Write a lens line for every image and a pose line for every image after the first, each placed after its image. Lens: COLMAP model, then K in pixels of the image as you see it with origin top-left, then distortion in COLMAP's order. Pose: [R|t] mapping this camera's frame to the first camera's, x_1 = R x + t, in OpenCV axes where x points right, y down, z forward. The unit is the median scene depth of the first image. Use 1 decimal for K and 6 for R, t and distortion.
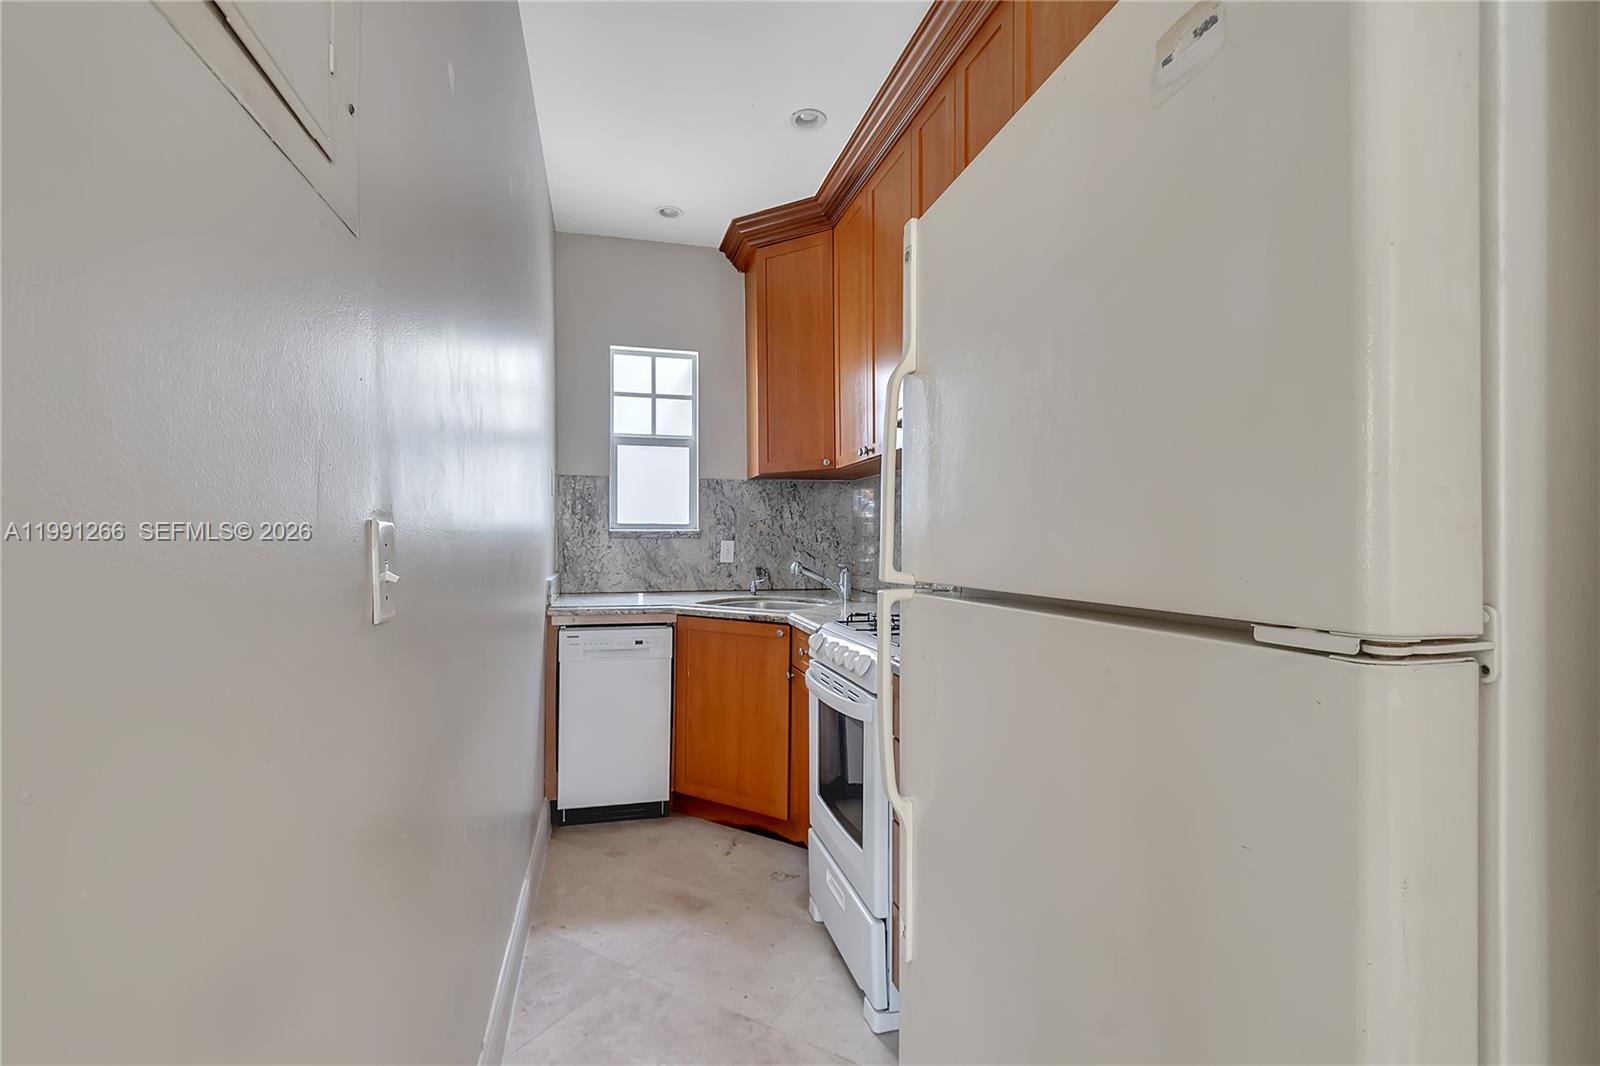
lens RADIAL K [[718.9, 0, 799.0], [0, 718.9, 546.9], [0, 0, 1]] dist [0.002189, -0.001354]
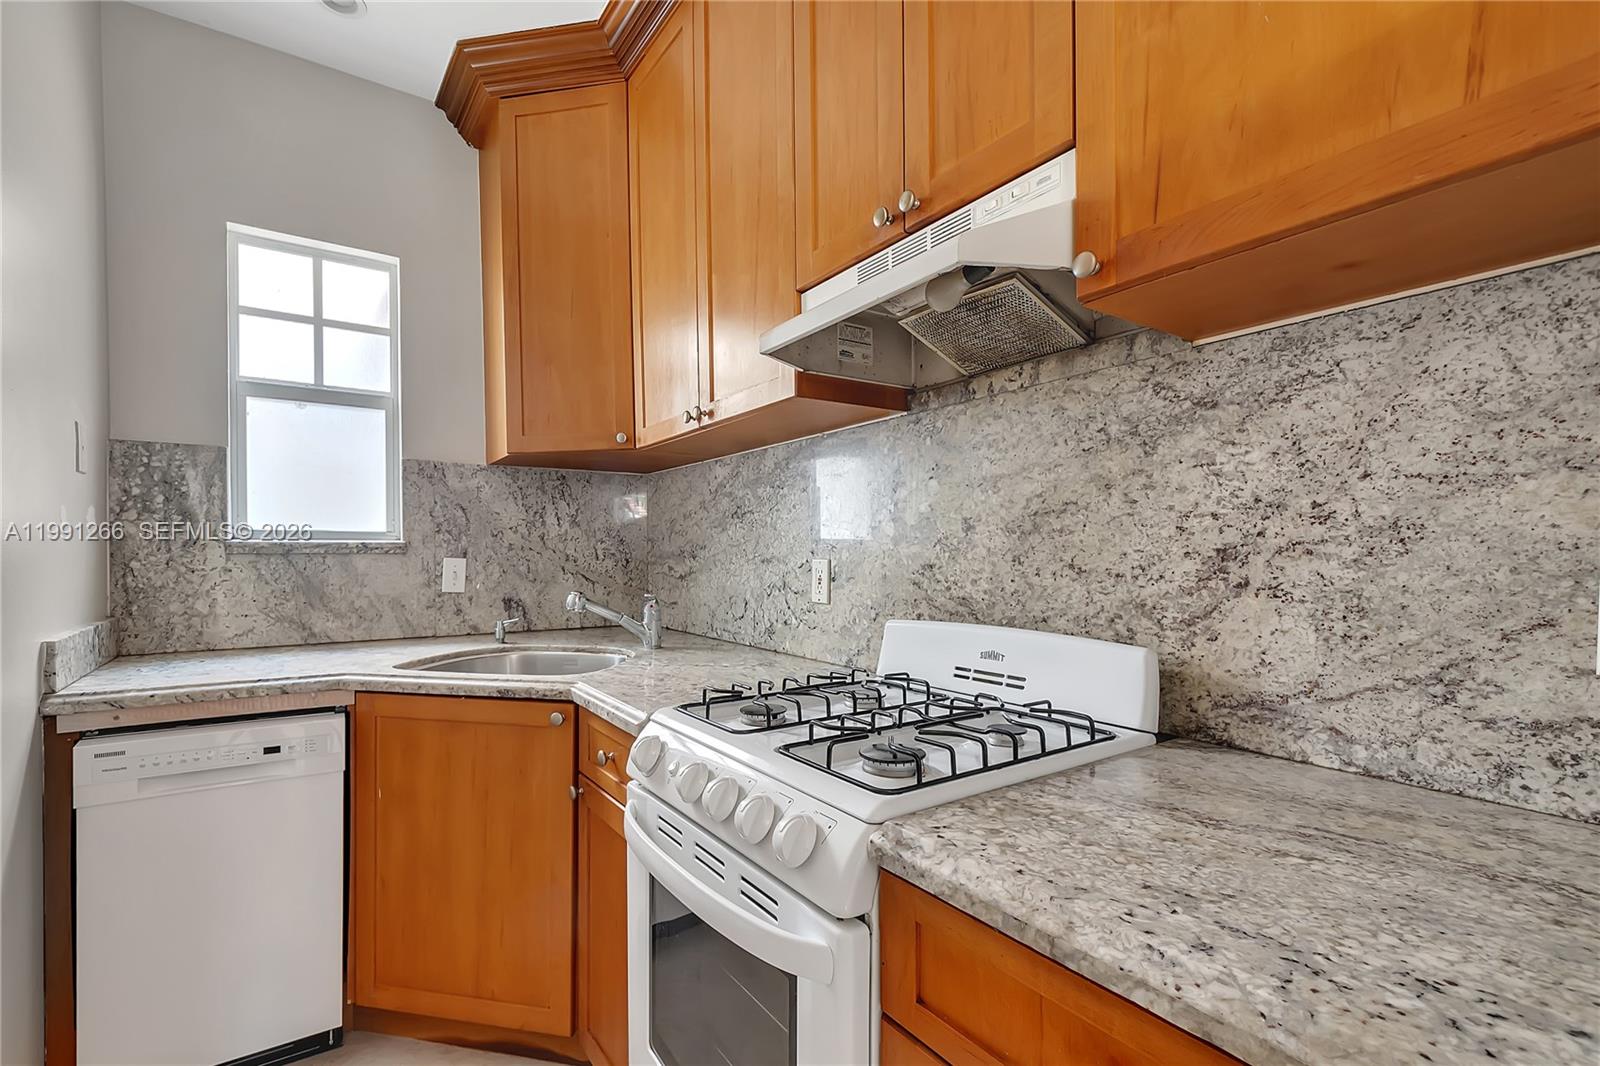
lens RADIAL K [[718.9, 0, 809.4], [0, 718.9, 567.0], [0, 0, 1]] dist [0.002189, -0.001354]
pose [[0.936679, -0.008564, 0.350083, -0.032186], [0.006779, 0.999957, 0.006325, -0.003315], [-0.350123, -0.003551, 0.936697, 0.336588]]
